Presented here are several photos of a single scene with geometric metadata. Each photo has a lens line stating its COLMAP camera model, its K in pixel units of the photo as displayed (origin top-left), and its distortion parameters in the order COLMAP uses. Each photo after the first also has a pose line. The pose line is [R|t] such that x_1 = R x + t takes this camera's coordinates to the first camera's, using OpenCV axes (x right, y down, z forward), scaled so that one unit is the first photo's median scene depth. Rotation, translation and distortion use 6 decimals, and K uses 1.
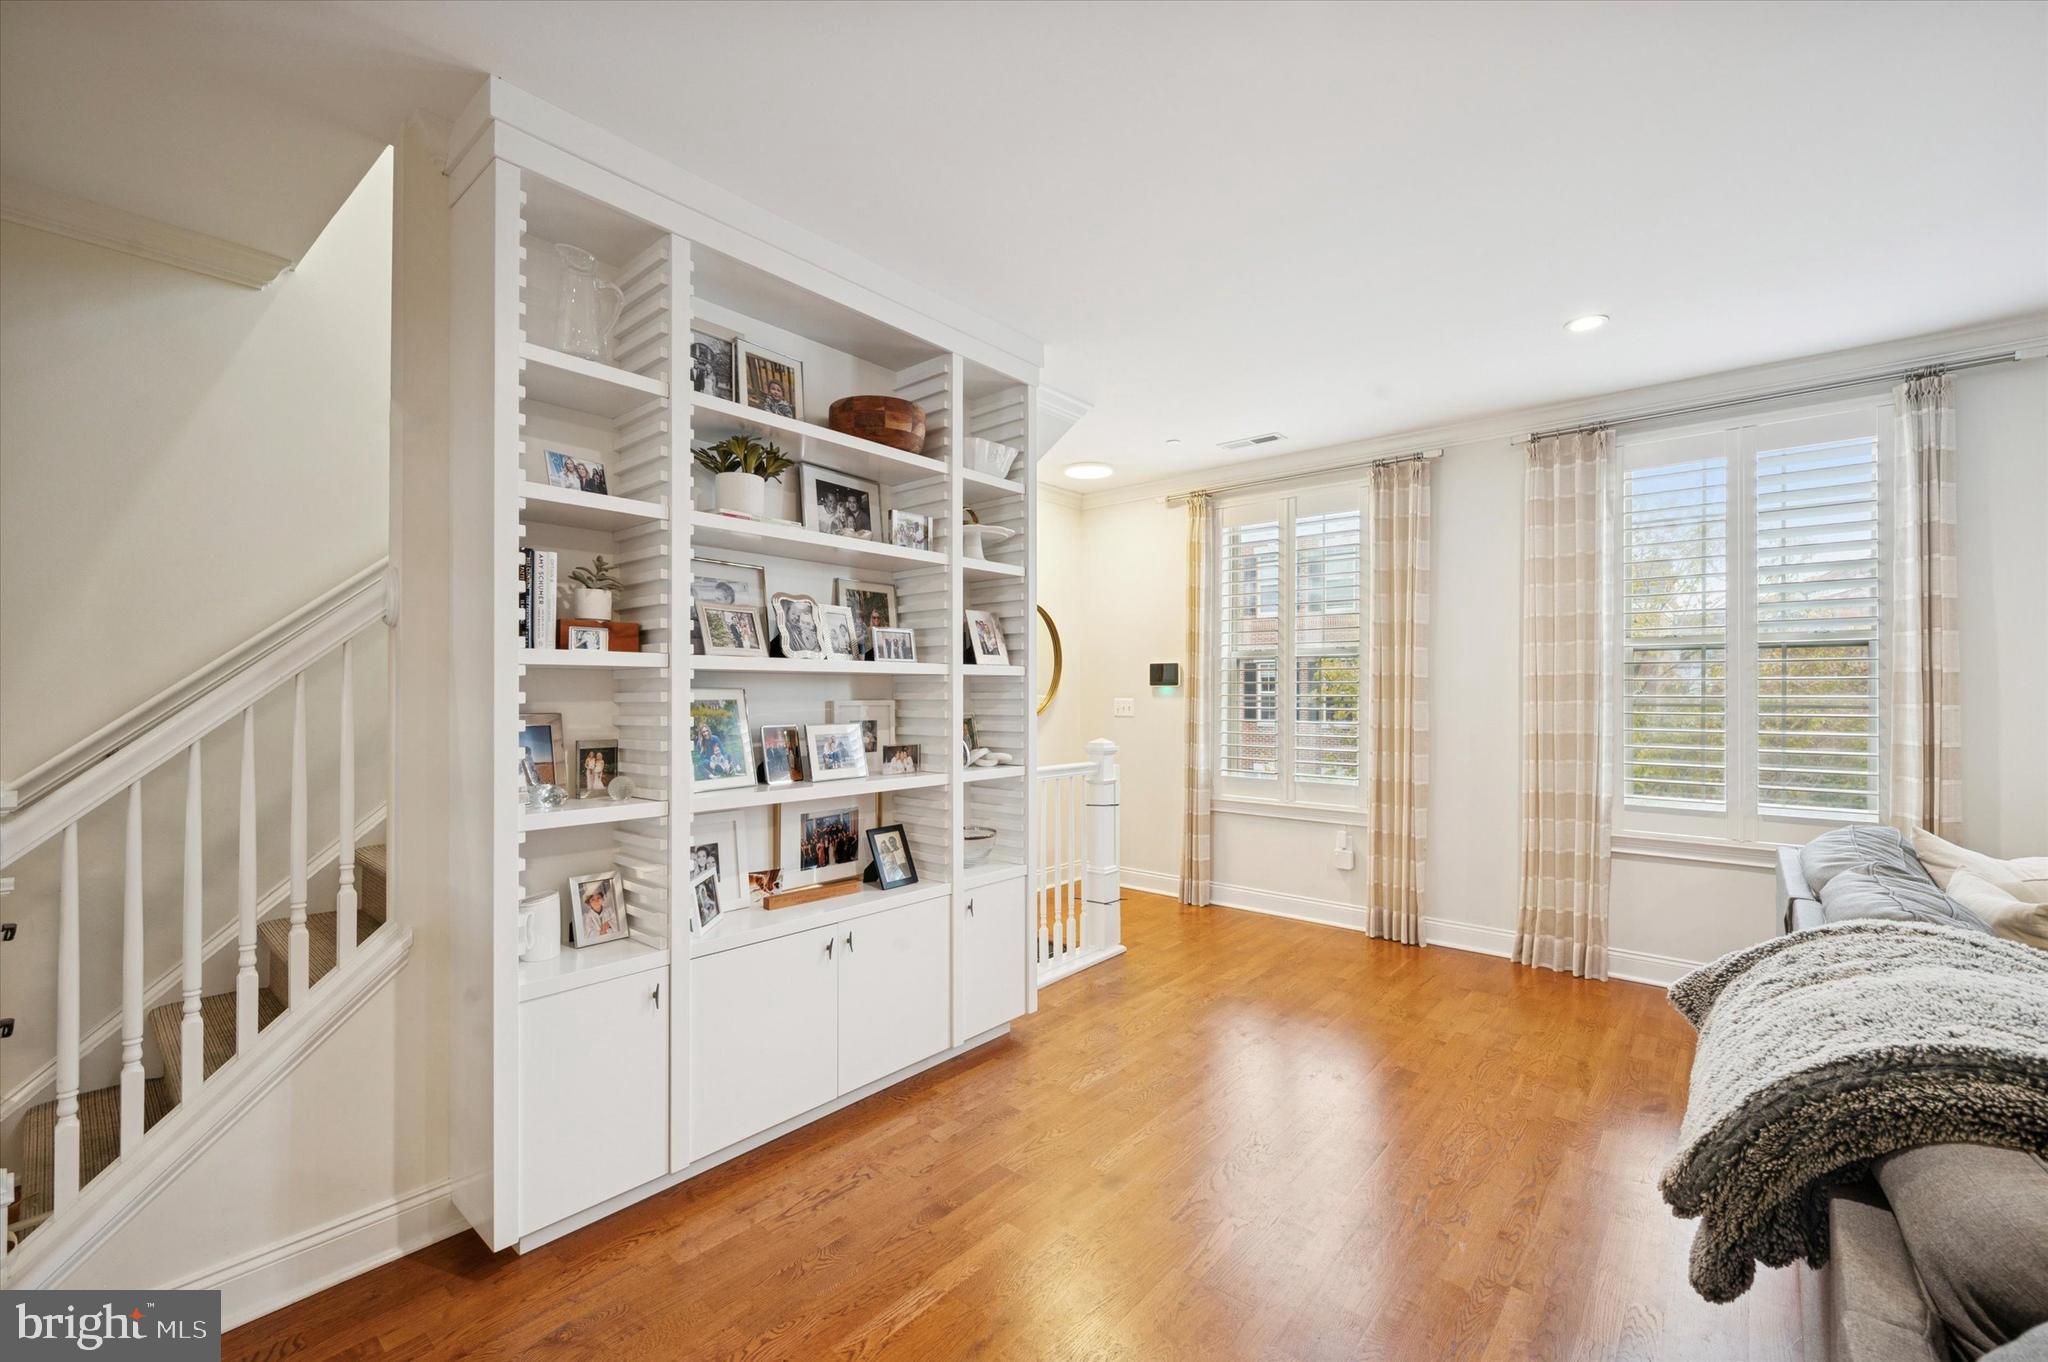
lens RADIAL K [[844.5, 0, 1024.0], [0, 844.5, 681.0], [0, 0, 1]] dist [0.000980, 0.000172]
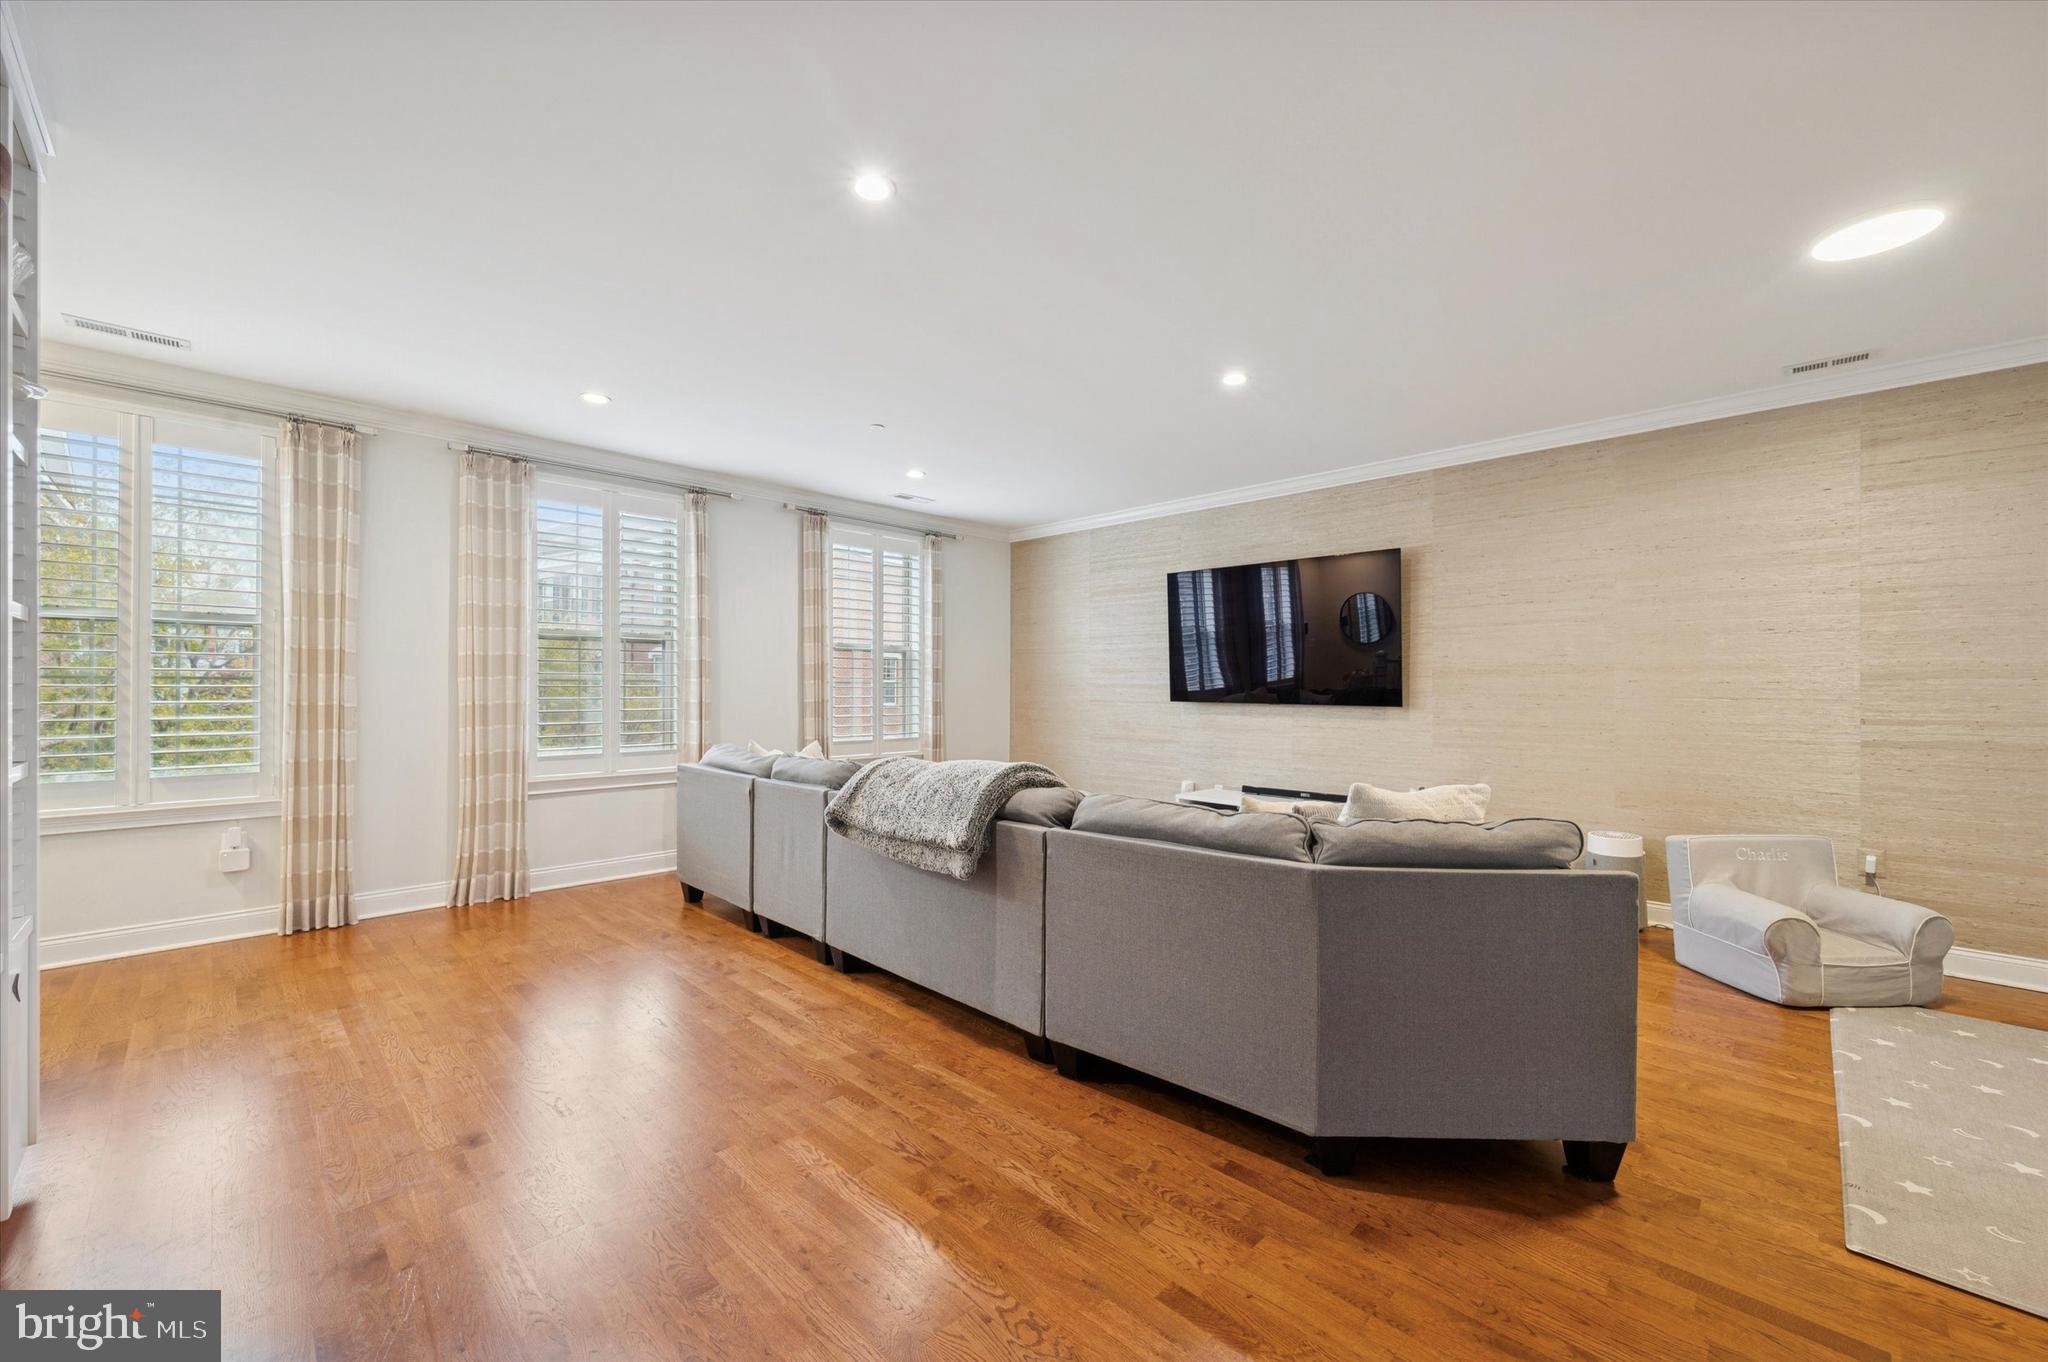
lens RADIAL K [[817.6, 0, 1032.4], [0, 817.6, 681.2], [0, 0, 1]] dist [0.000256, -0.000070]
pose [[0.060199, 0.002446, 0.998183, -0.648314], [-0.015659, 0.999876, -0.001506, 0.026698], [-0.998064, -0.015540, 0.060230, 0.221290]]
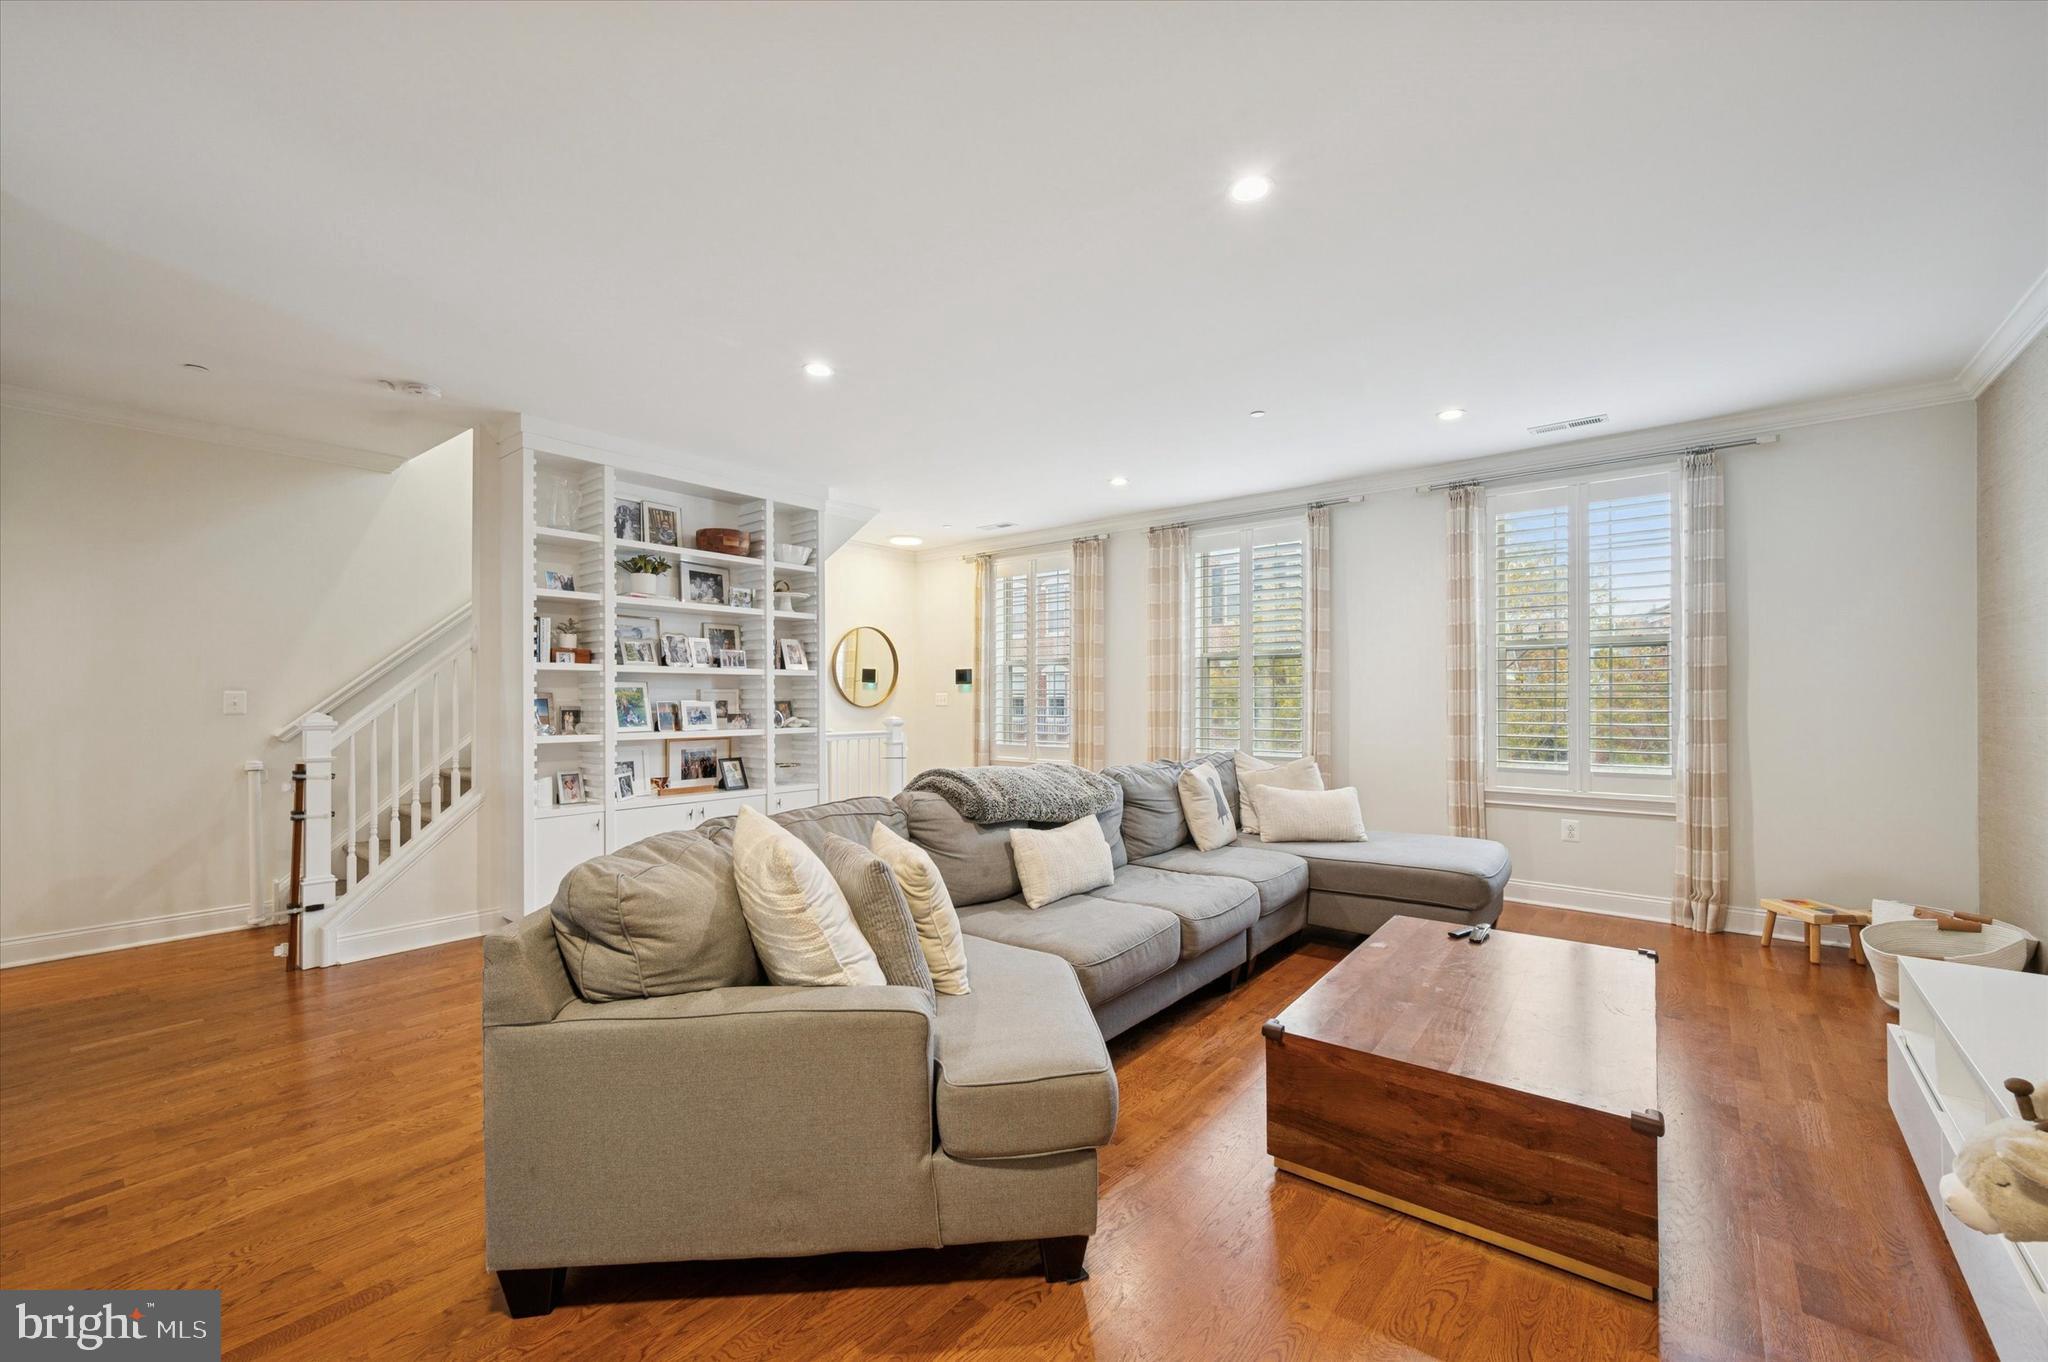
lens RADIAL K [[830.1, 0, 1024.4], [0, 830.1, 688.0], [0, 0, 1]] dist [-0.001102, -0.000128]
pose [[0.999660, -0.004109, 0.025745, 0.436437], [0.004118, 0.999991, -0.000276, 0.024033], [-0.025743, 0.000382, 0.999669, -0.833451]]
